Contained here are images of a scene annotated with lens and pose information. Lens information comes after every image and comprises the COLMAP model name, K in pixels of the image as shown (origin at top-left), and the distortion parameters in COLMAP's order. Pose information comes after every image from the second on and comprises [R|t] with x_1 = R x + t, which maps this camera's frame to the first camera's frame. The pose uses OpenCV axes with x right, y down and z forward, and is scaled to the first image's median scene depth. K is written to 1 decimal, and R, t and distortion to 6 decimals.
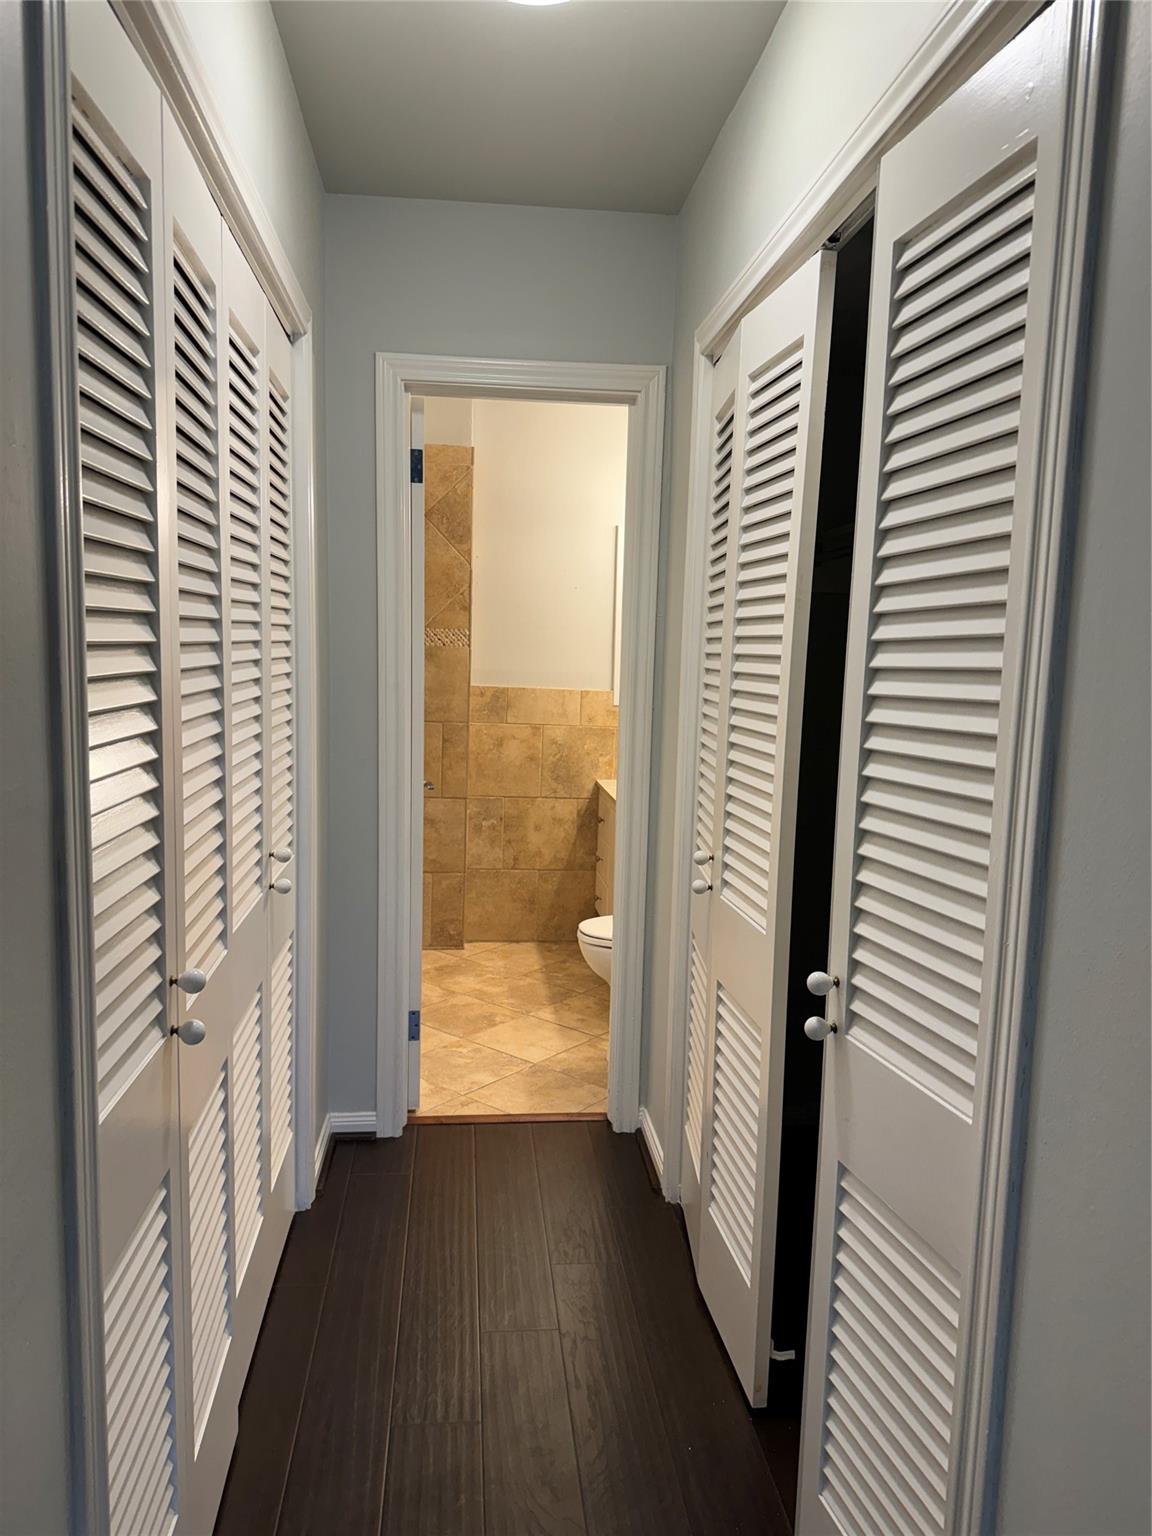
lens RADIAL K [[1072.7, 0, 585.0], [0, 1072.7, 769.9], [0, 0, 1]] dist [0.039305, -0.050352]
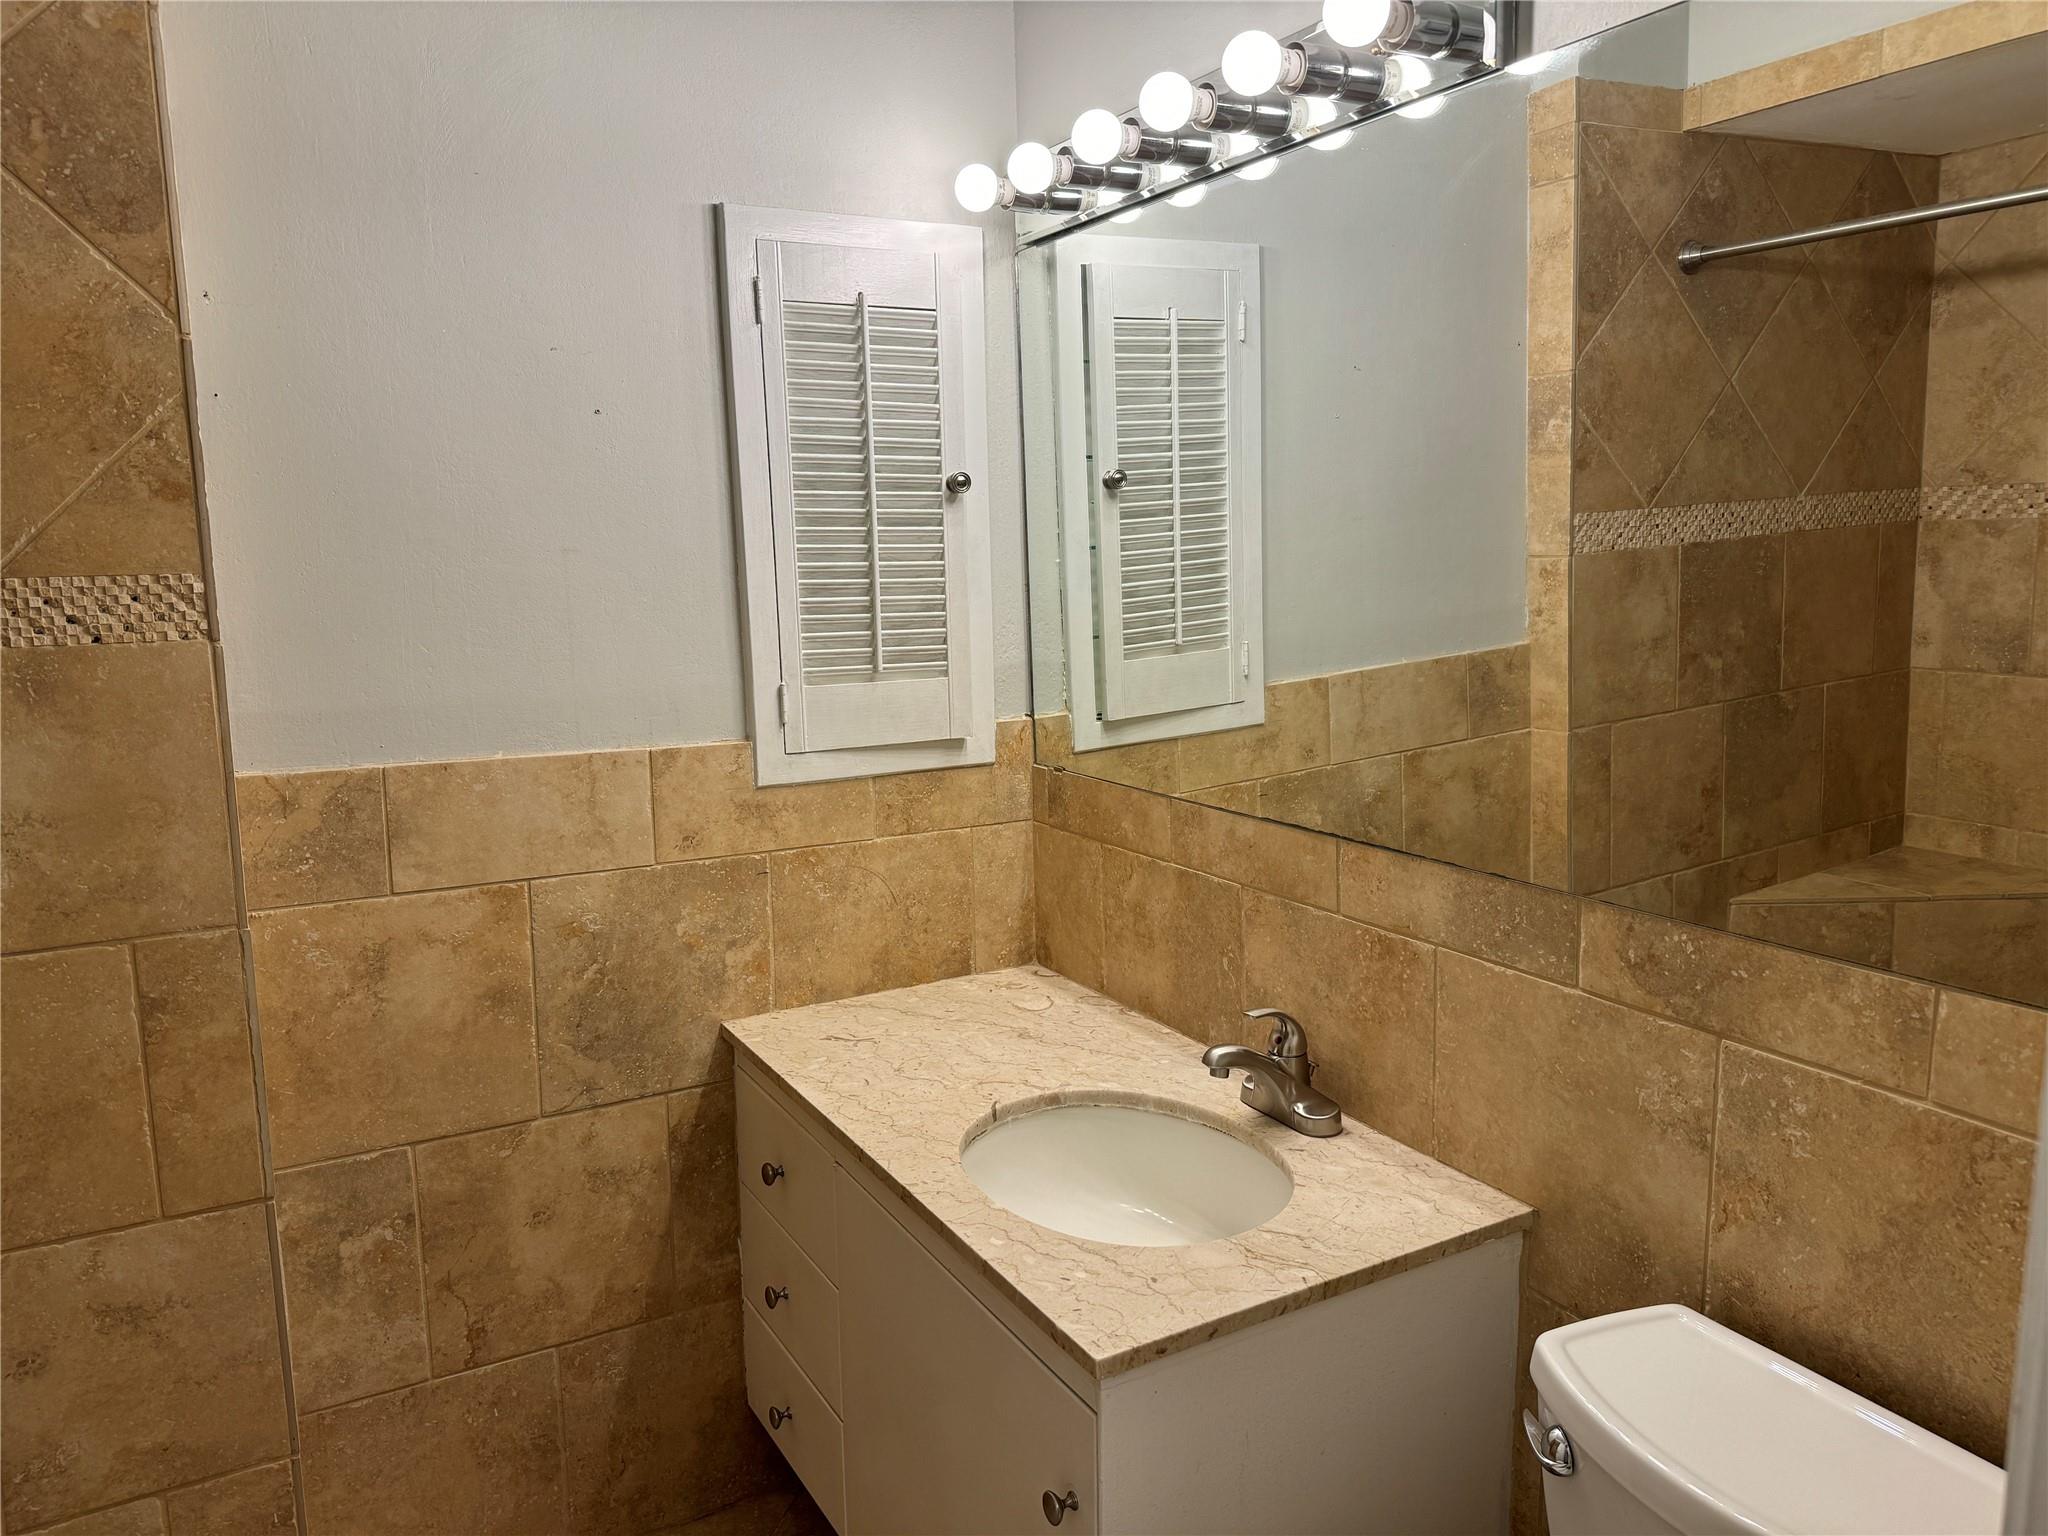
lens RADIAL K [[1430.3, 0, 1005.1], [0, 1430.3, 754.4], [0, 0, 1]] dist [0.039305, -0.050352]
pose [[0.918187, -0.110588, 0.380399, -0.064856], [0.103361, 0.993862, 0.039443, -0.077880], [-0.382426, 0.003102, 0.923981, 0.582446]]
